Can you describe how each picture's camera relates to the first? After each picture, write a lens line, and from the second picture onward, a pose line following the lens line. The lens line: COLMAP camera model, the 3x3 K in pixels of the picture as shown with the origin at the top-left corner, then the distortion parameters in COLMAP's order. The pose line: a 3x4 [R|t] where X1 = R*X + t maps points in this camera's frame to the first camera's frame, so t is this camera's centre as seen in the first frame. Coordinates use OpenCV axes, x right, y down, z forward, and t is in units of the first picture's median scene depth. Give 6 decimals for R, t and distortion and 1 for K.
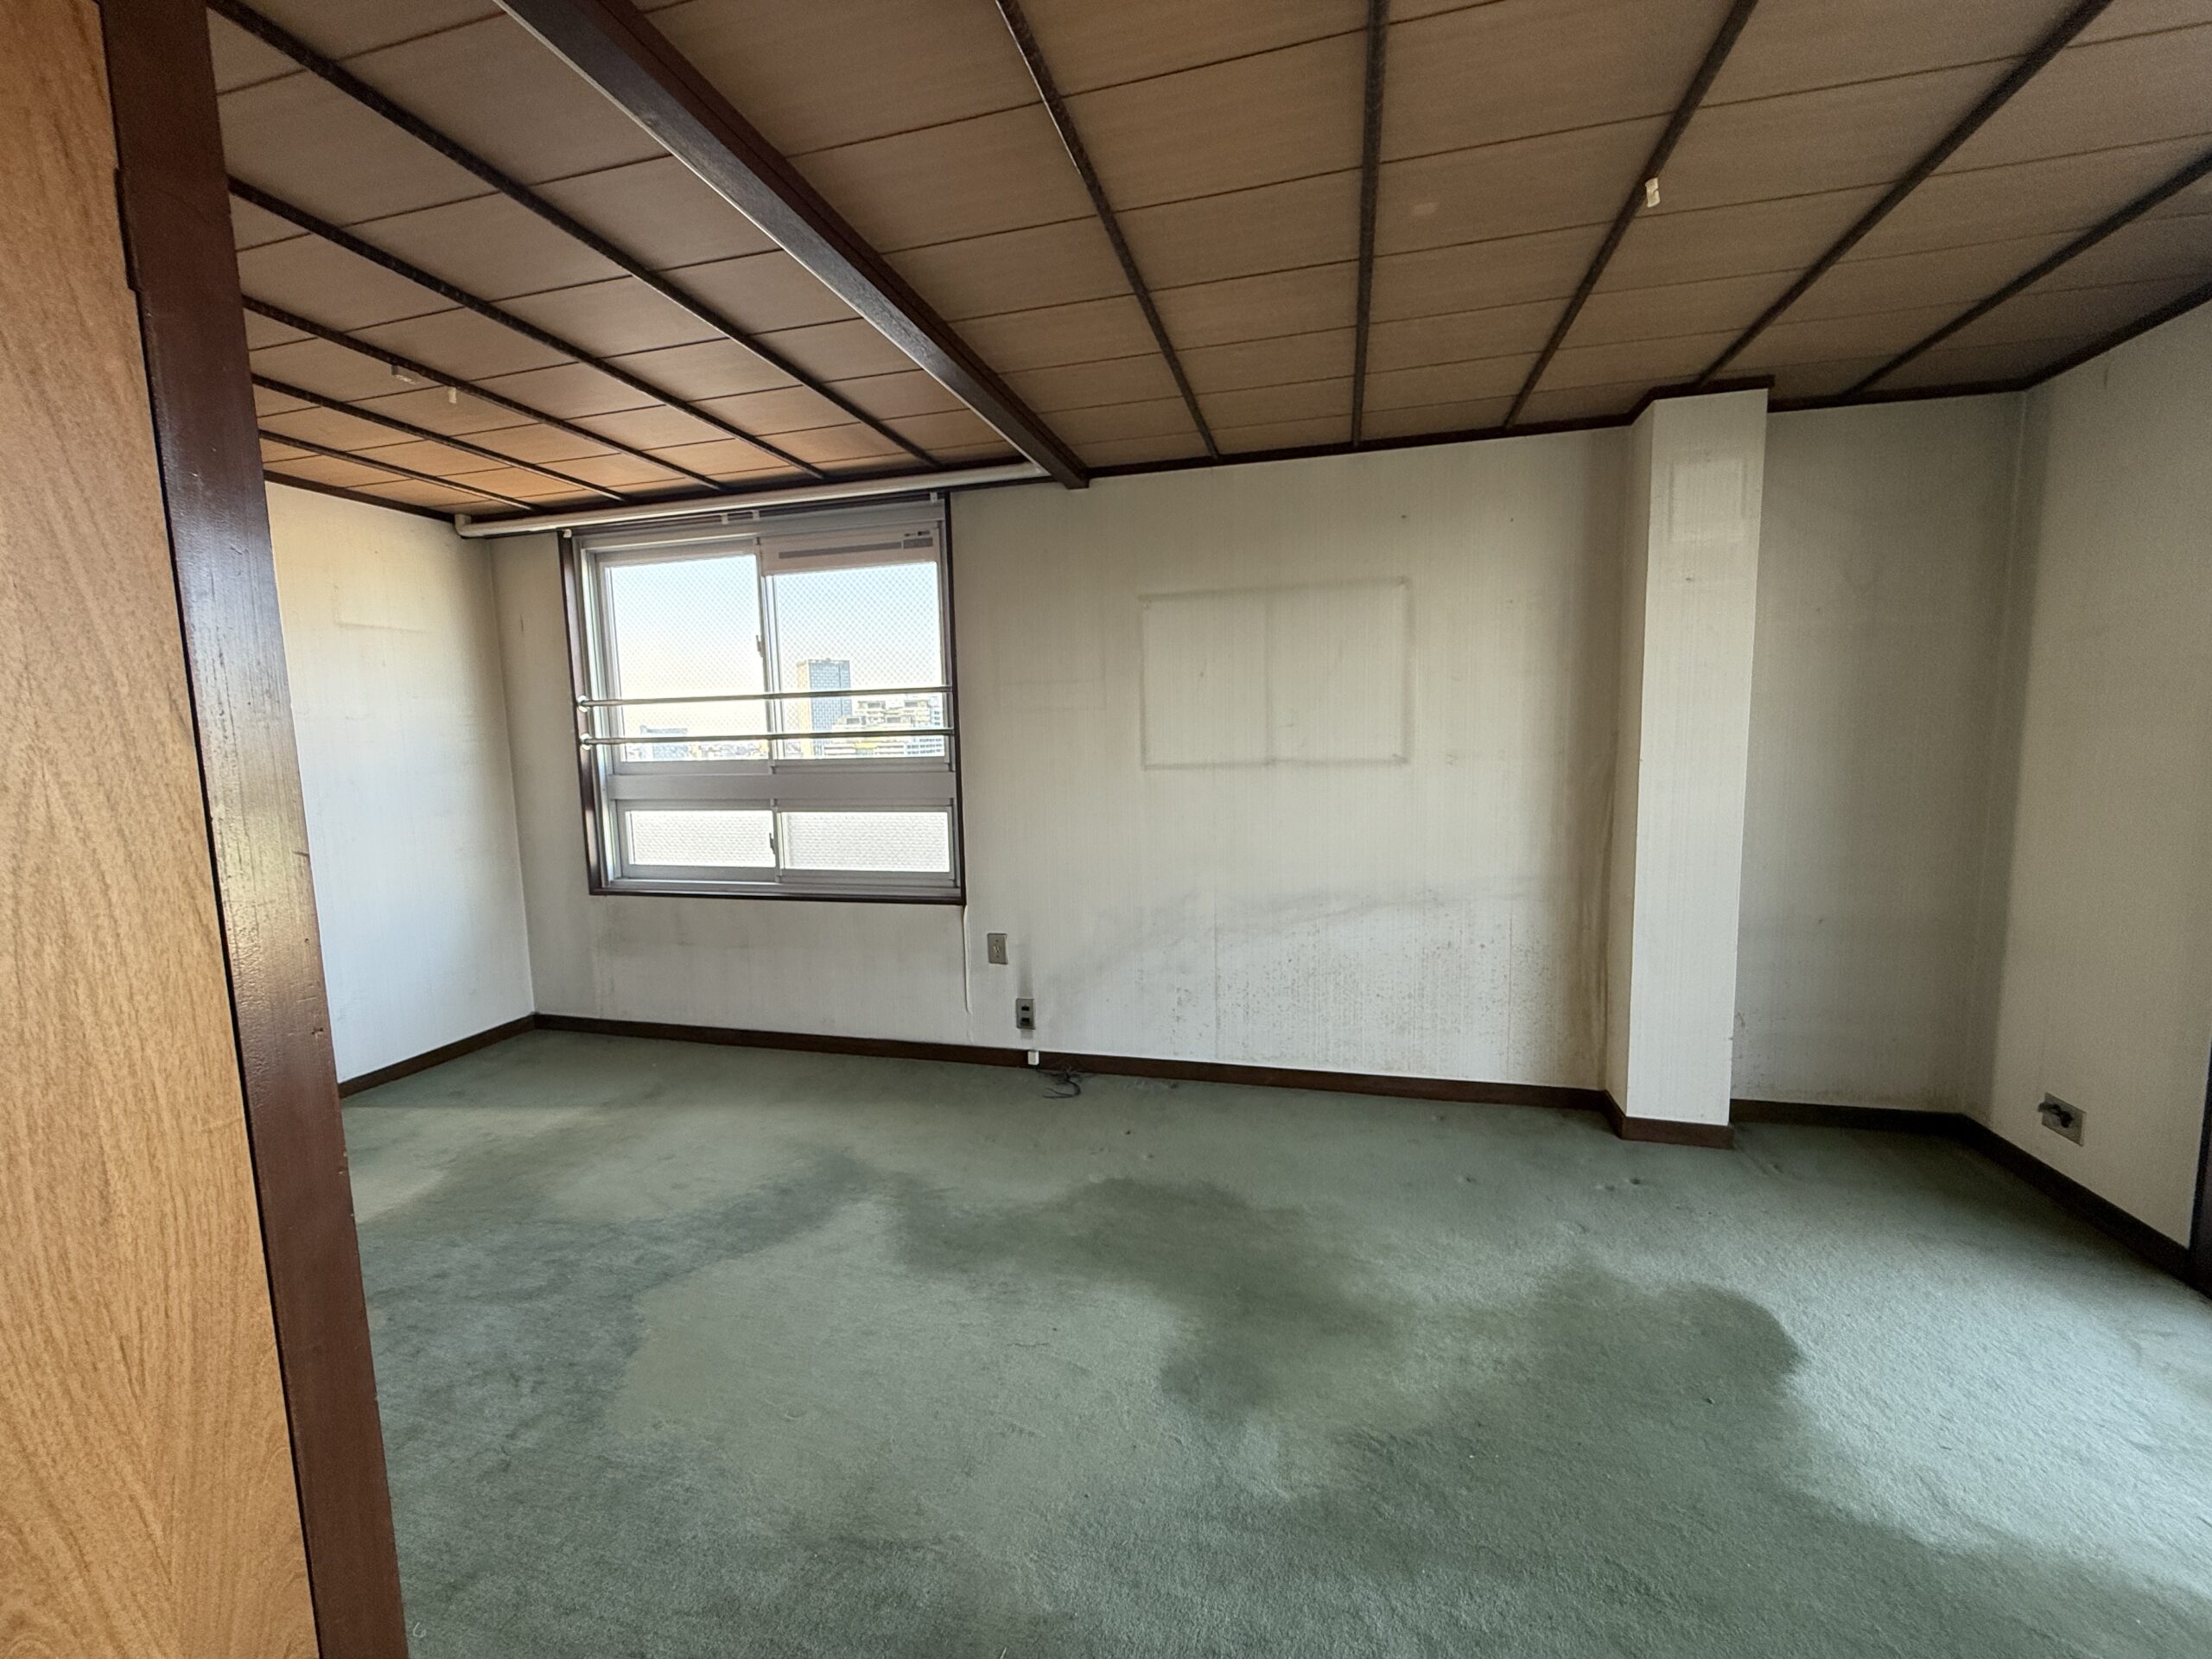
lens RADIAL K [[880.1, 0, 1102.8], [0, 880.1, 831.4], [0, 0, 1]] dist [-0.000102, -0.000597]
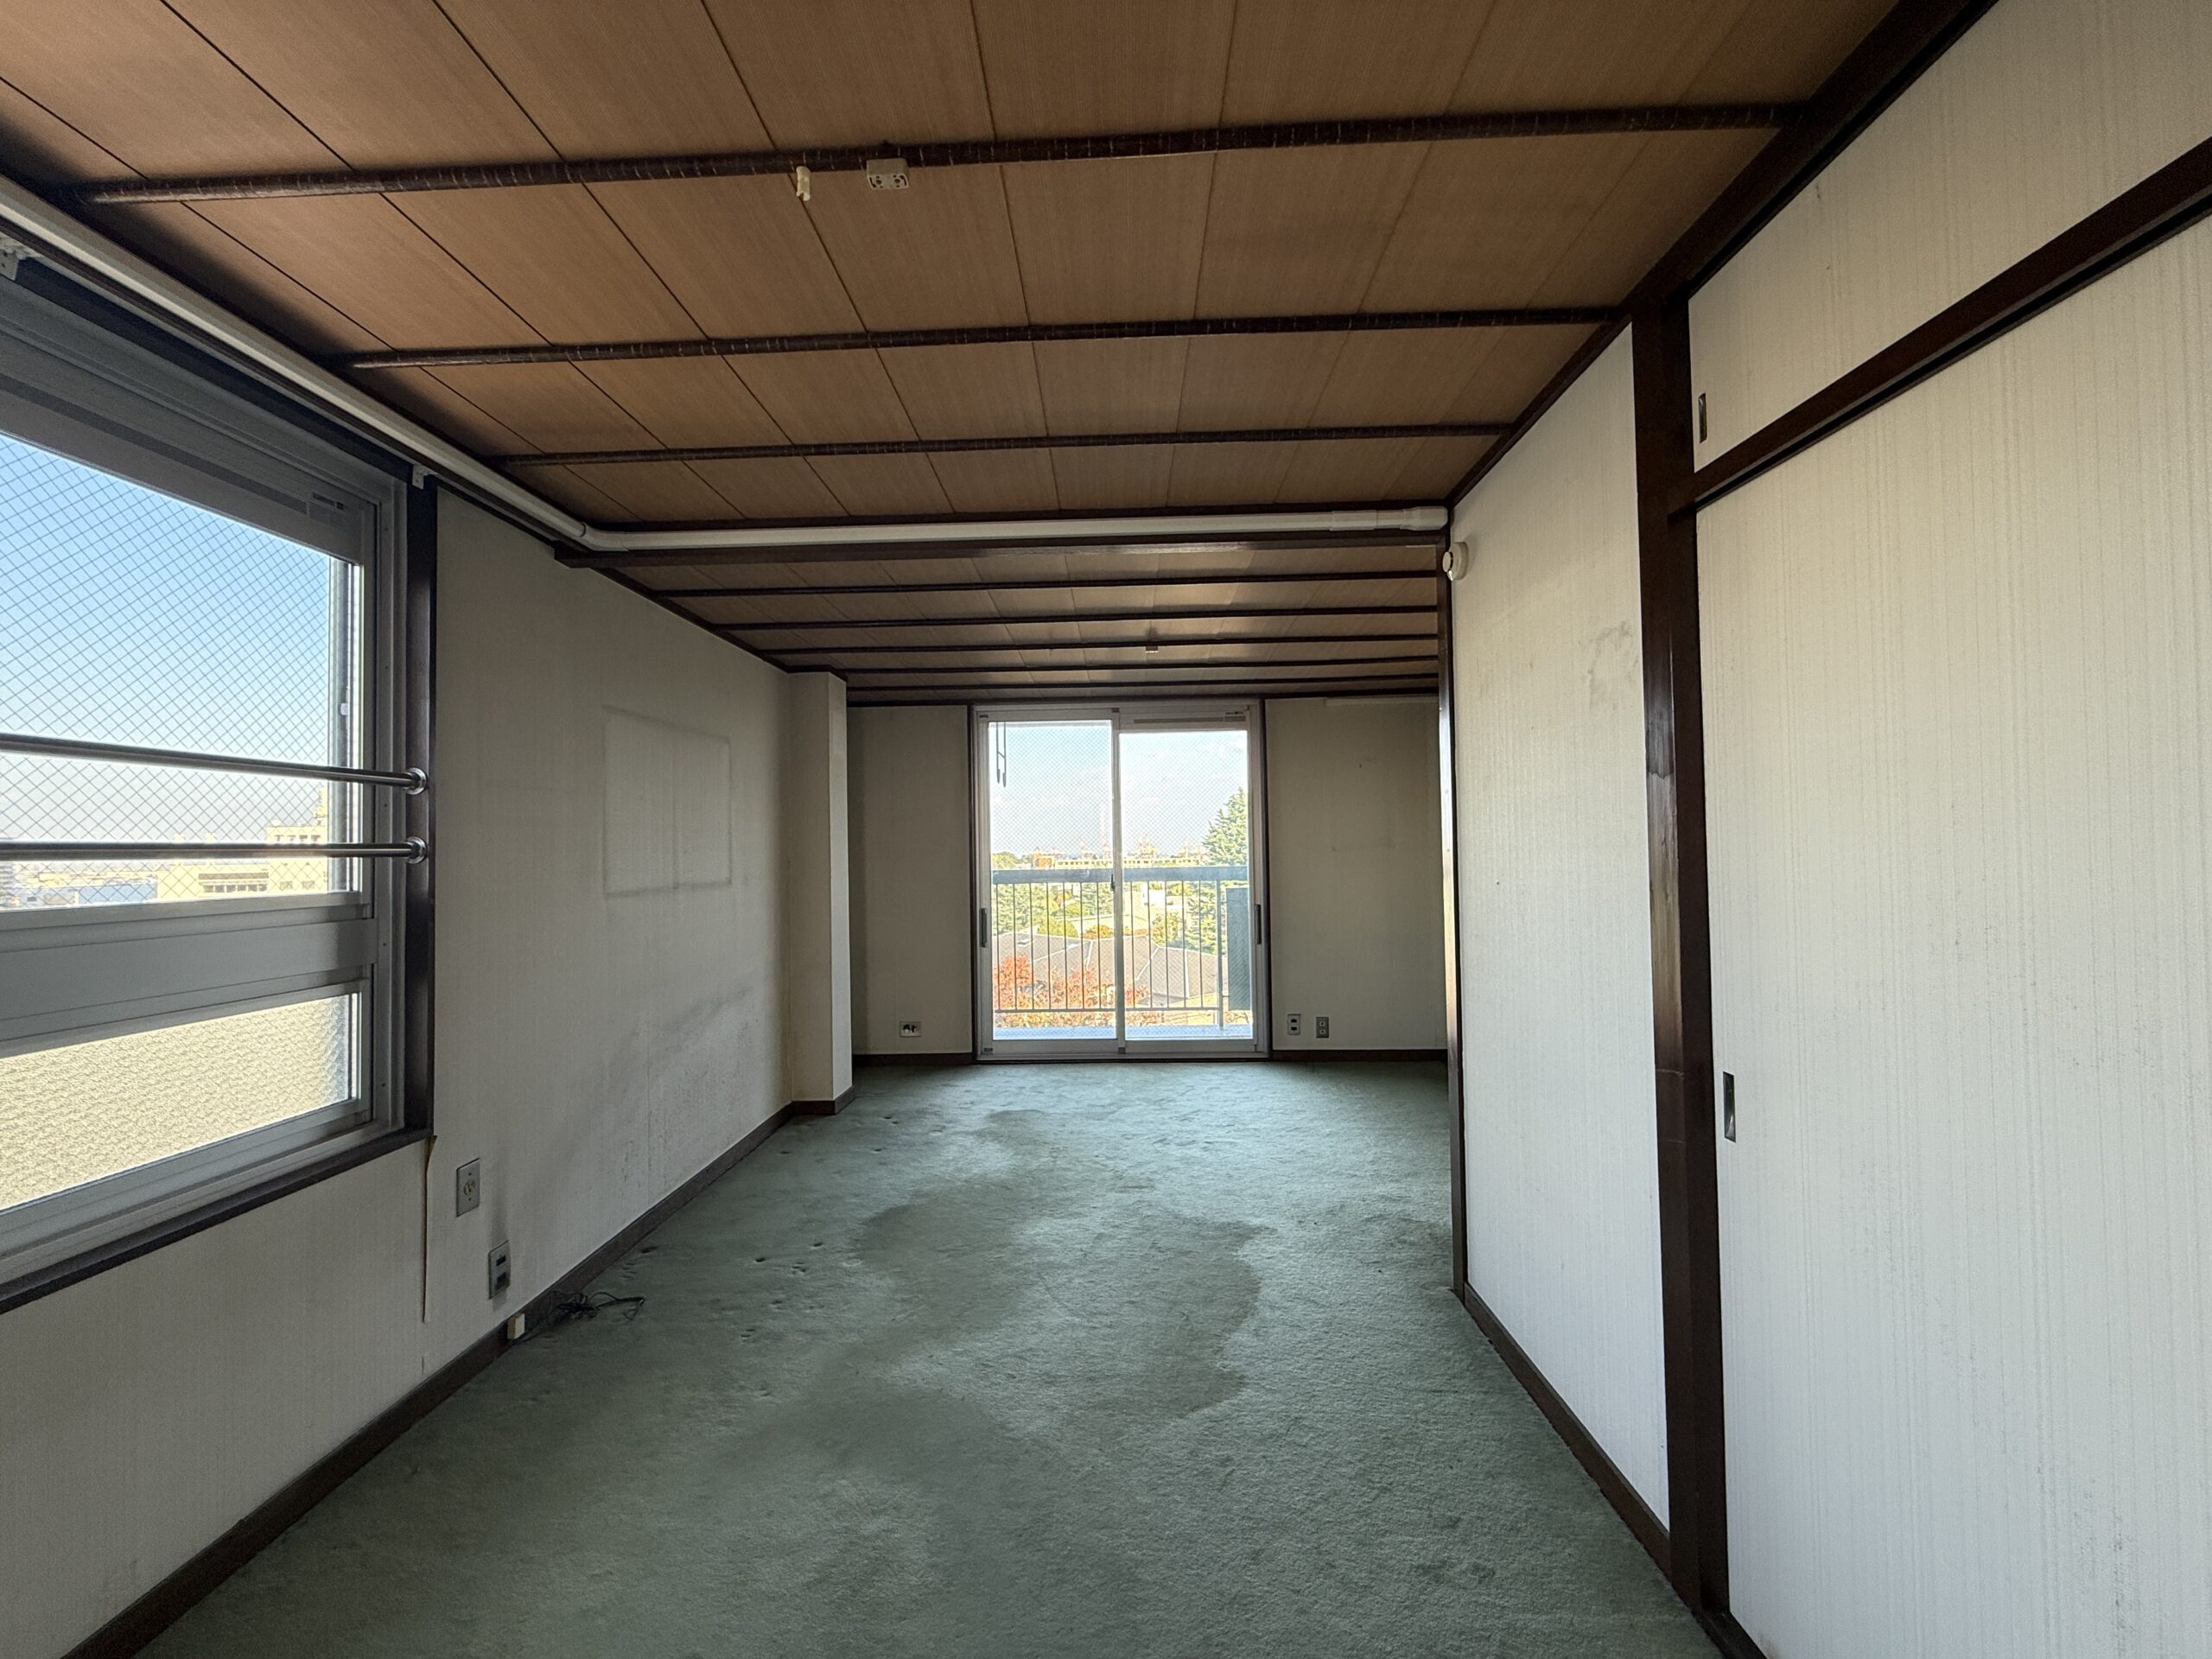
lens RADIAL K [[880.1, 0, 1102.8], [0, 880.1, 831.4], [0, 0, 1]] dist [-0.000102, -0.000597]
pose [[-0.235507, 0.048857, 0.970644, -0.926390], [0.125522, 0.991900, -0.019472, -0.057602], [-0.963733, 0.117252, -0.239732, 0.723845]]
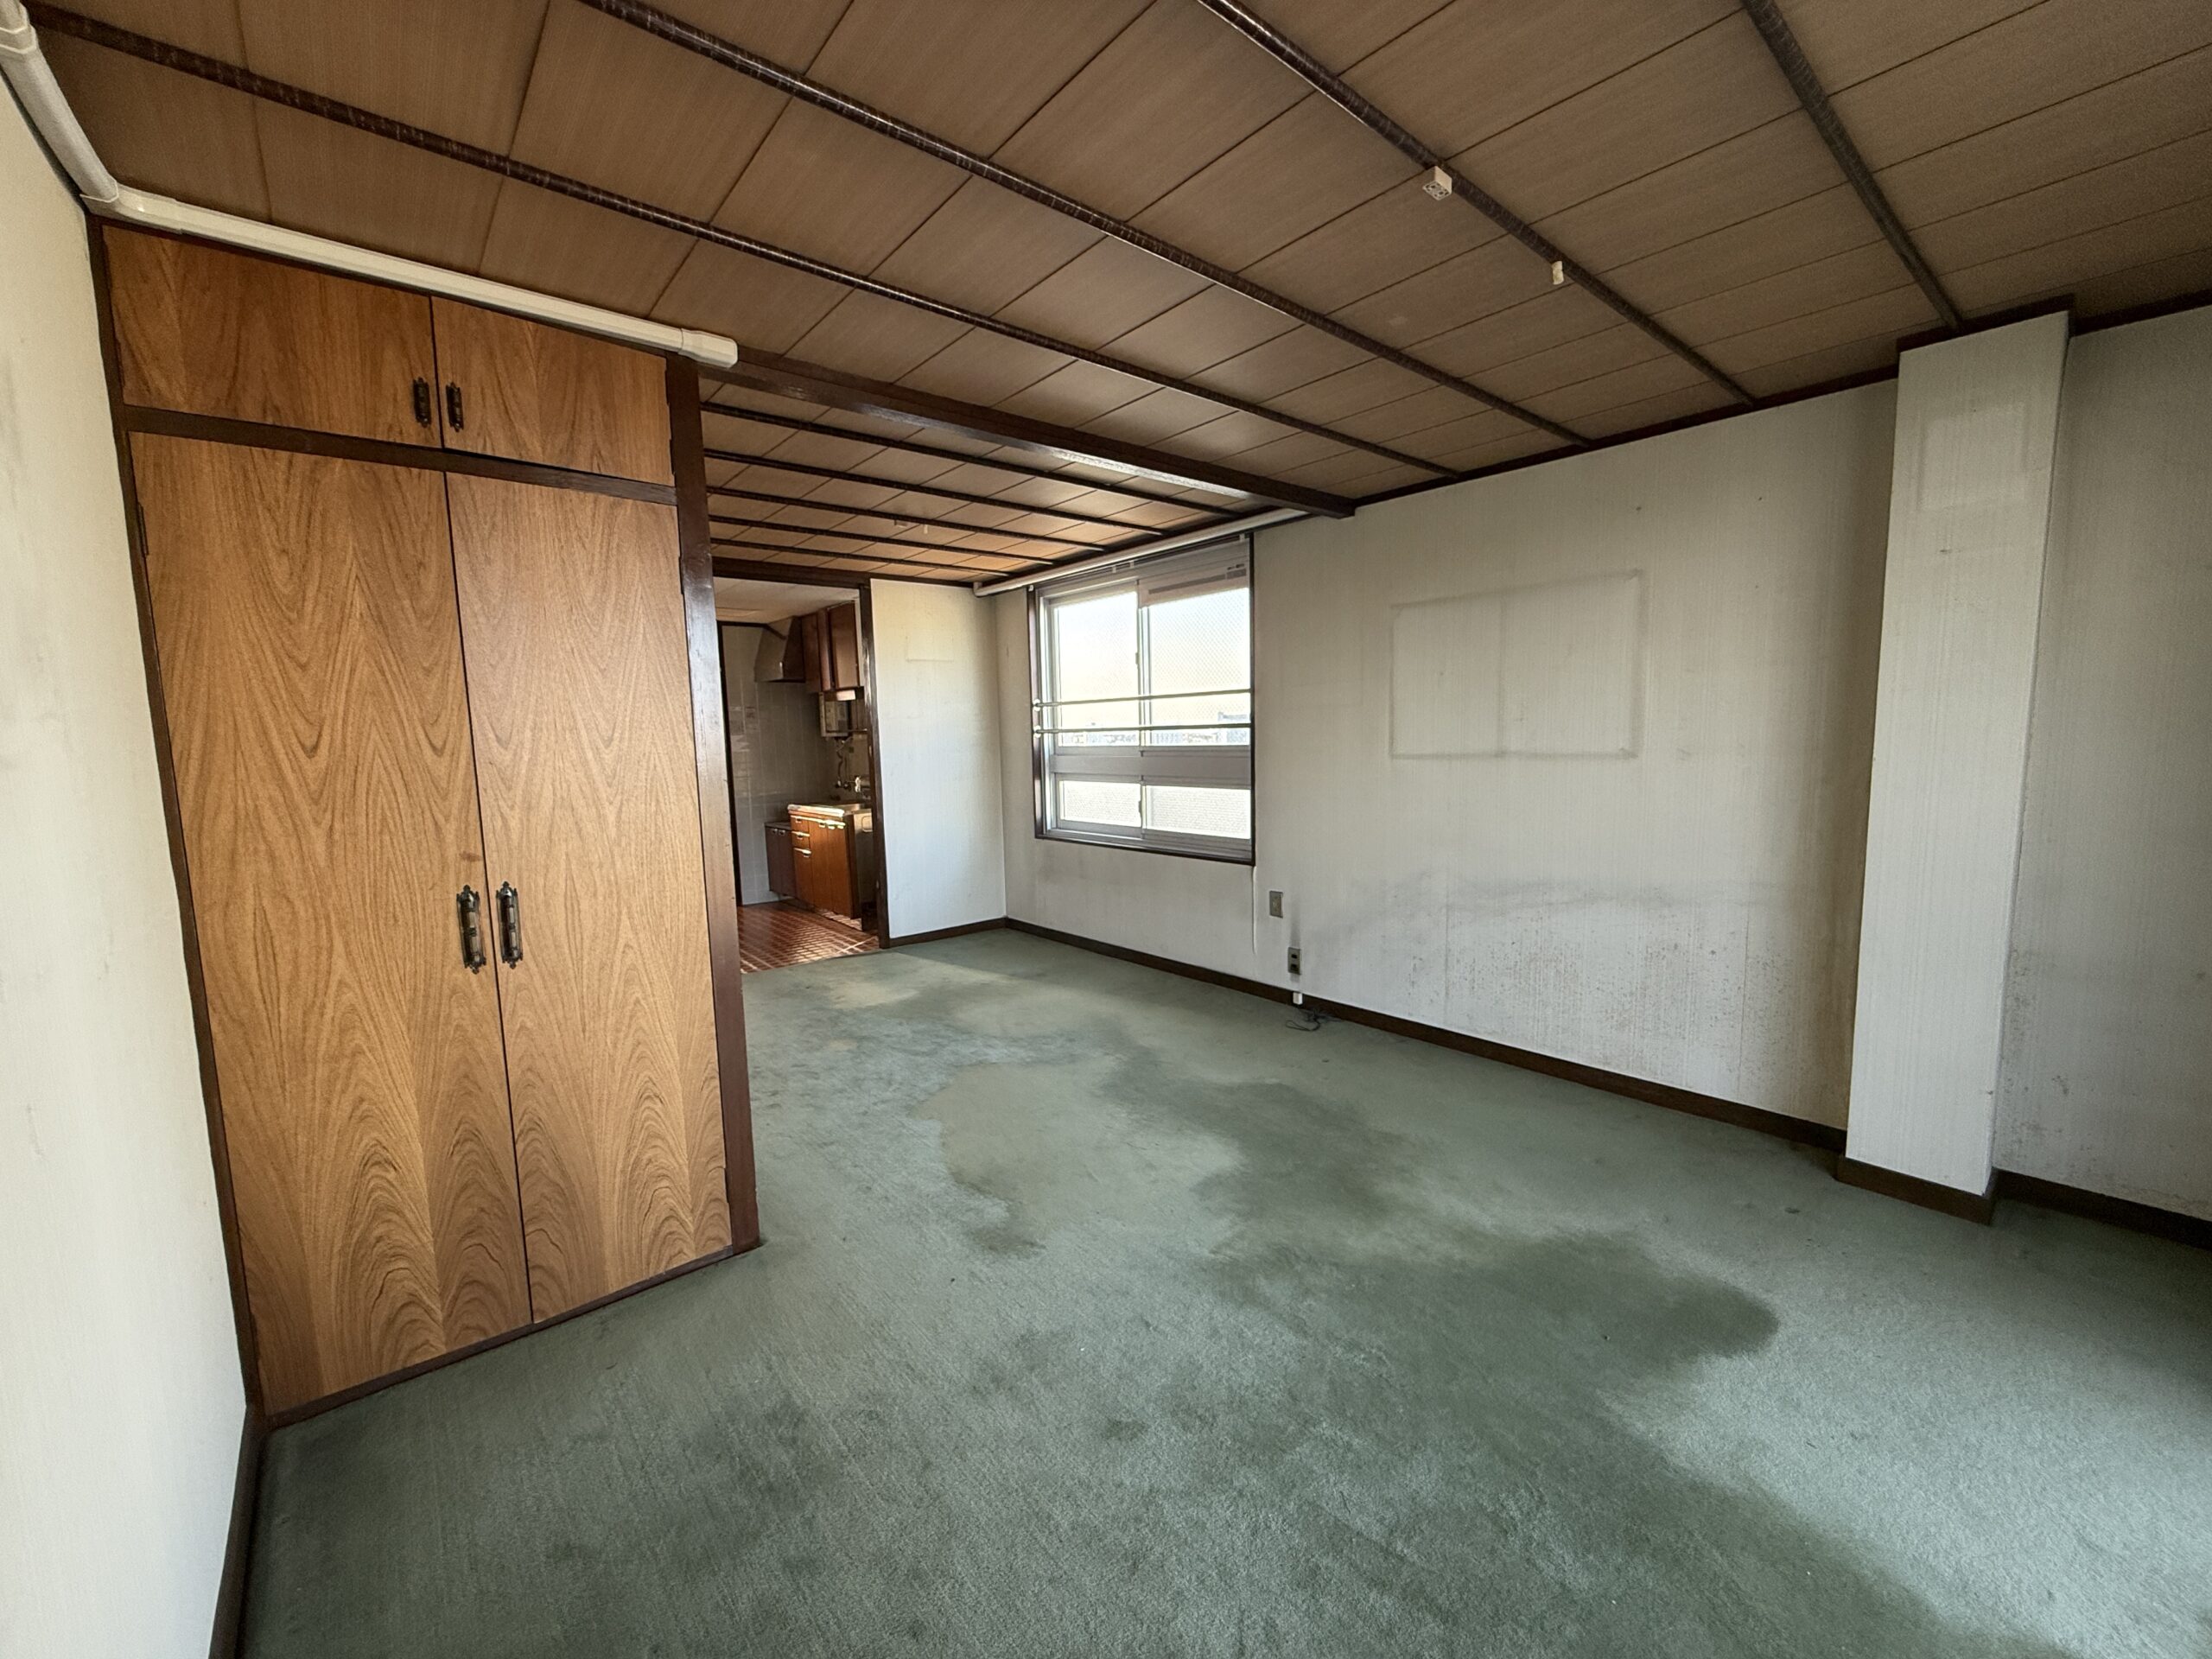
lens RADIAL K [[880.1, 0, 1102.8], [0, 880.1, 831.4], [0, 0, 1]] dist [-0.000102, -0.000597]
pose [[0.819368, 0.067580, -0.569270, 0.393422], [-0.057647, 0.997707, 0.035468, 0.004327], [0.570362, 0.003755, 0.821385, -0.142239]]
